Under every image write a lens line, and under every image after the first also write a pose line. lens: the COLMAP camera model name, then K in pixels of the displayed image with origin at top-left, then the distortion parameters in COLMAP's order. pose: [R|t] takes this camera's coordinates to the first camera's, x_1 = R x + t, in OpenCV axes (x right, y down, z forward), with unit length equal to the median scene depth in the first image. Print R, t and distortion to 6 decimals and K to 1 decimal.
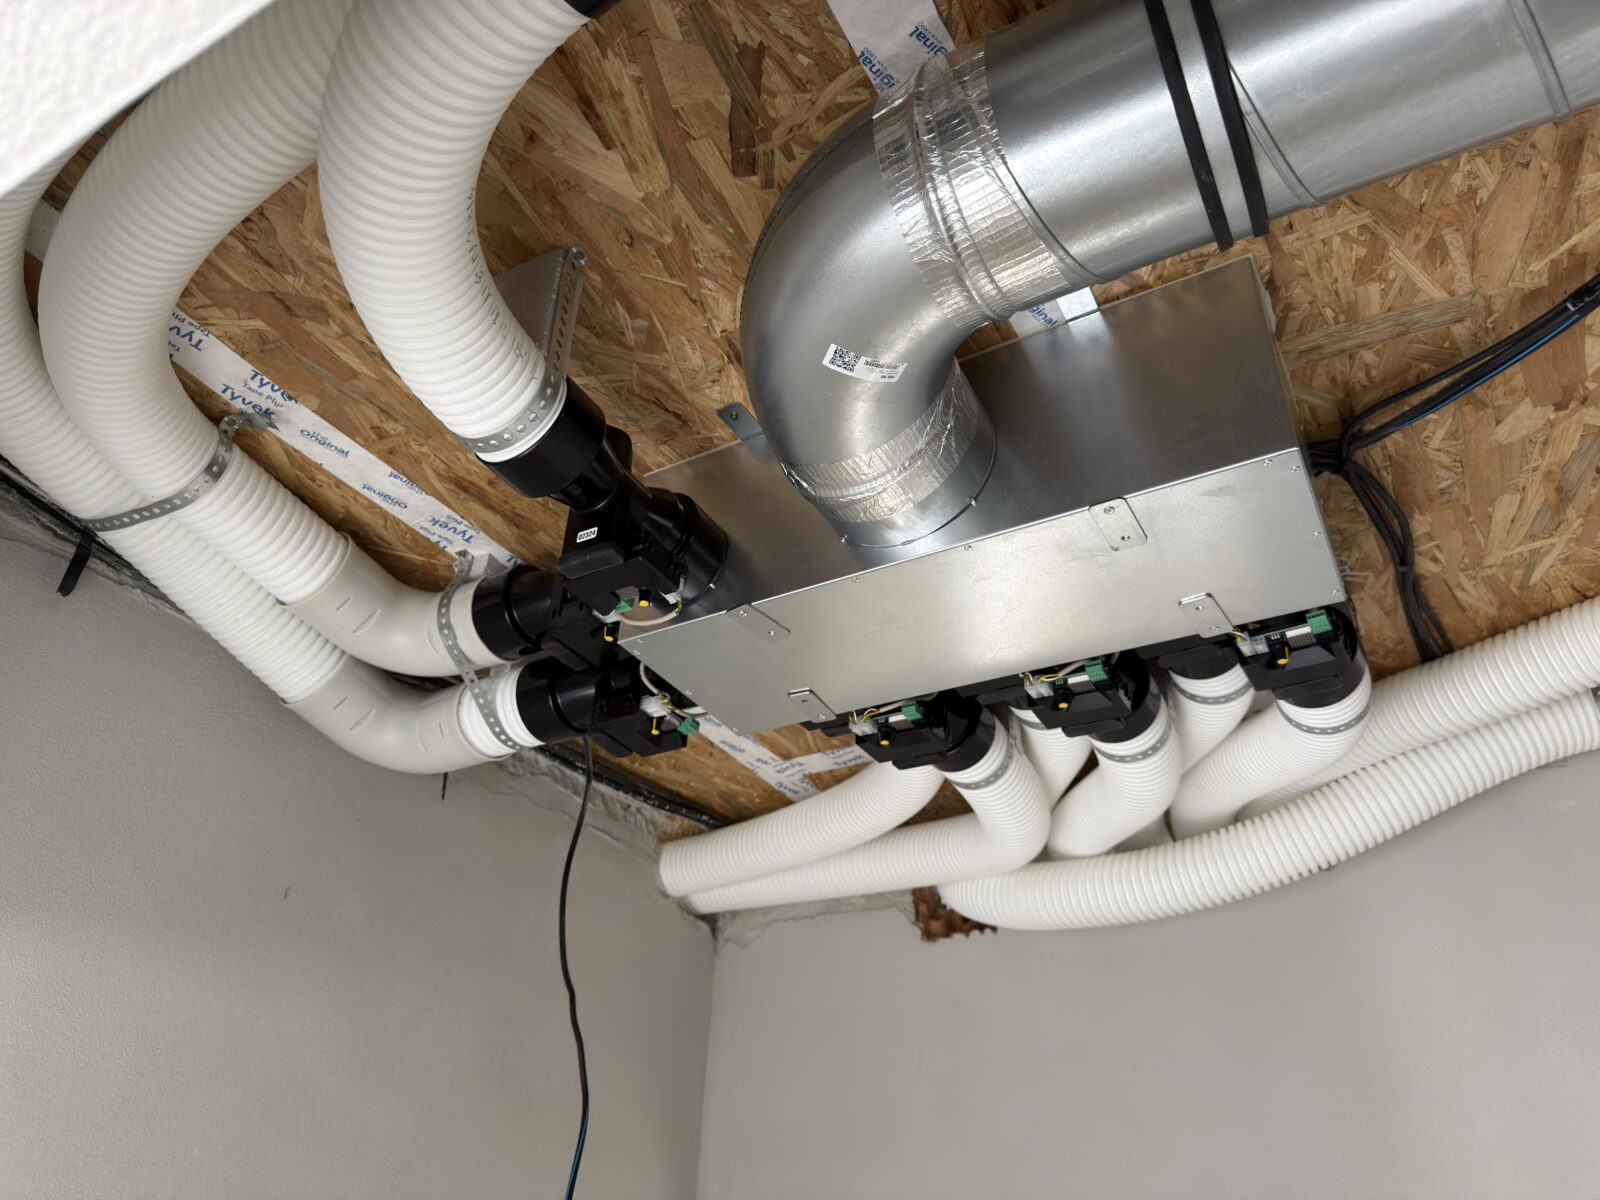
lens RADIAL K [[1113.0, 0, 800.0], [0, 1113.0, 600.0], [0, 0, 1]] dist [-0.020030, 0.000219]
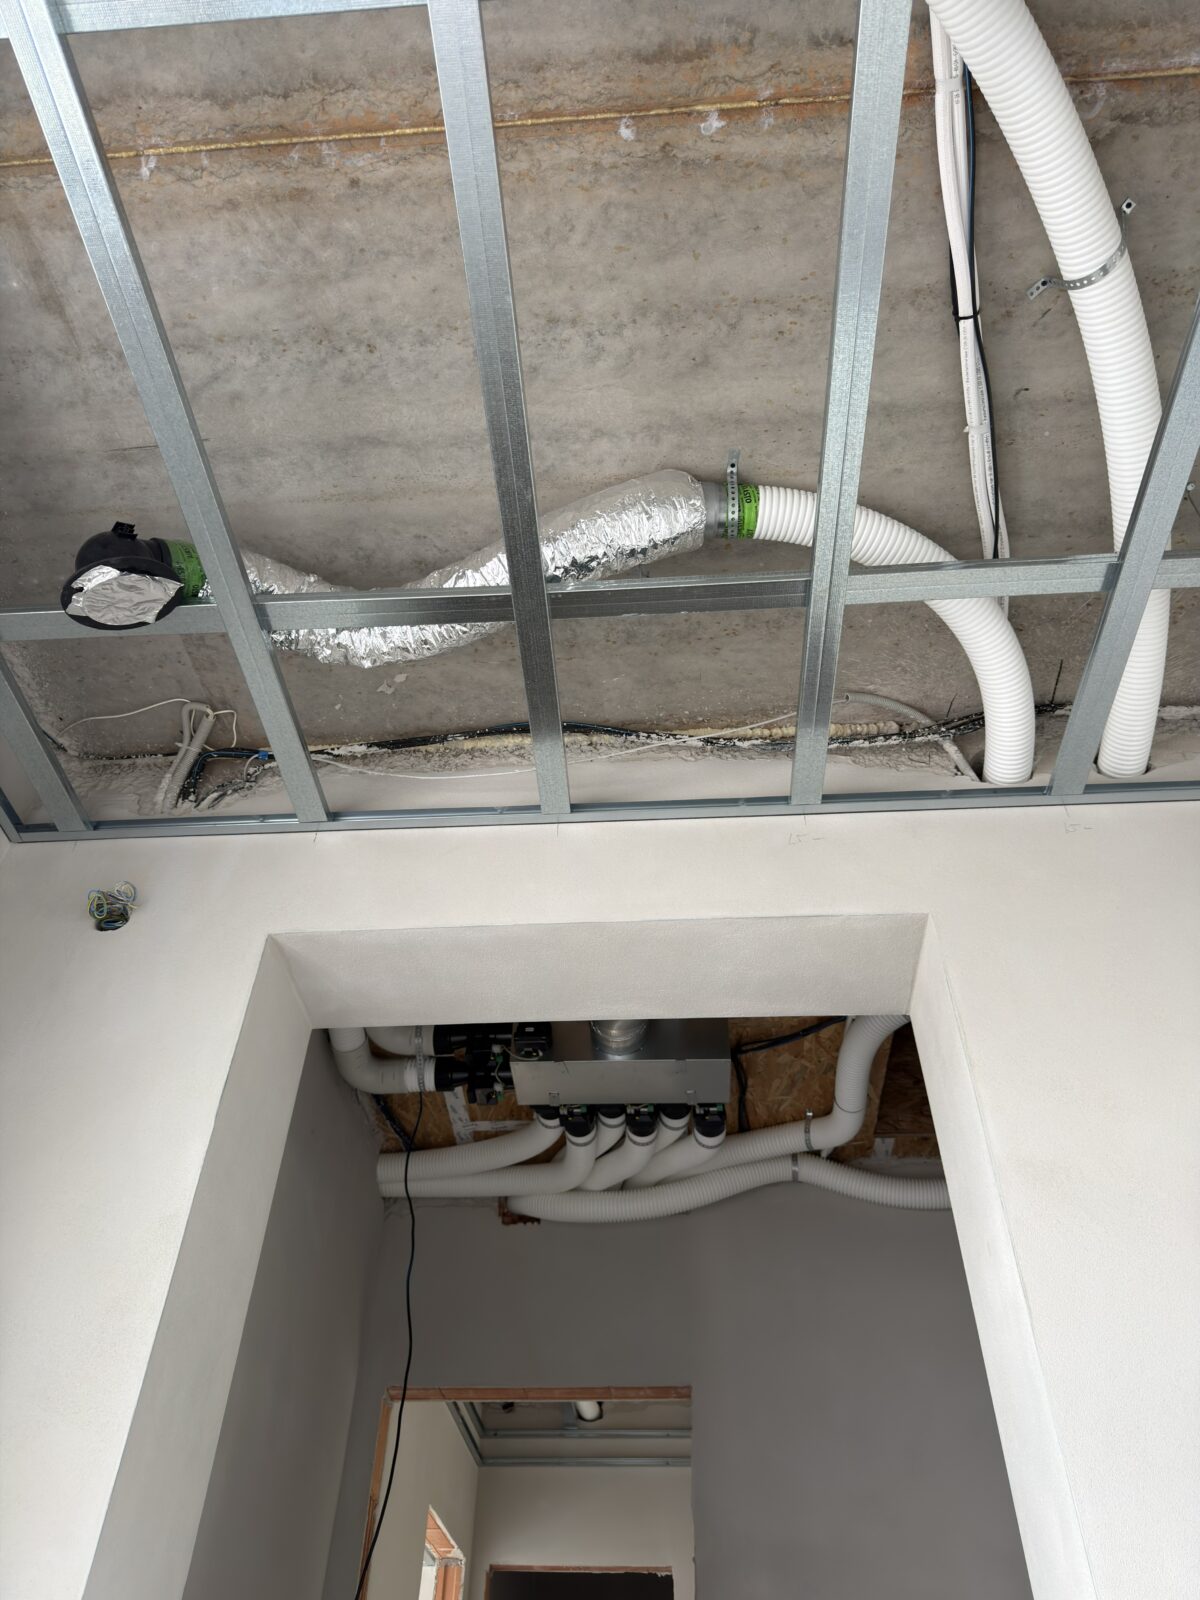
lens RADIAL K [[1113.0, 0, 600.0], [0, 1113.0, 800.0], [0, 0, 1]] dist [-0.020030, 0.000219]
pose [[0.892737, 0.305263, 0.331413, -0.961556], [-0.230168, 0.941283, -0.247000, 0.045118], [-0.387353, 0.144226, 0.910580, -1.573404]]
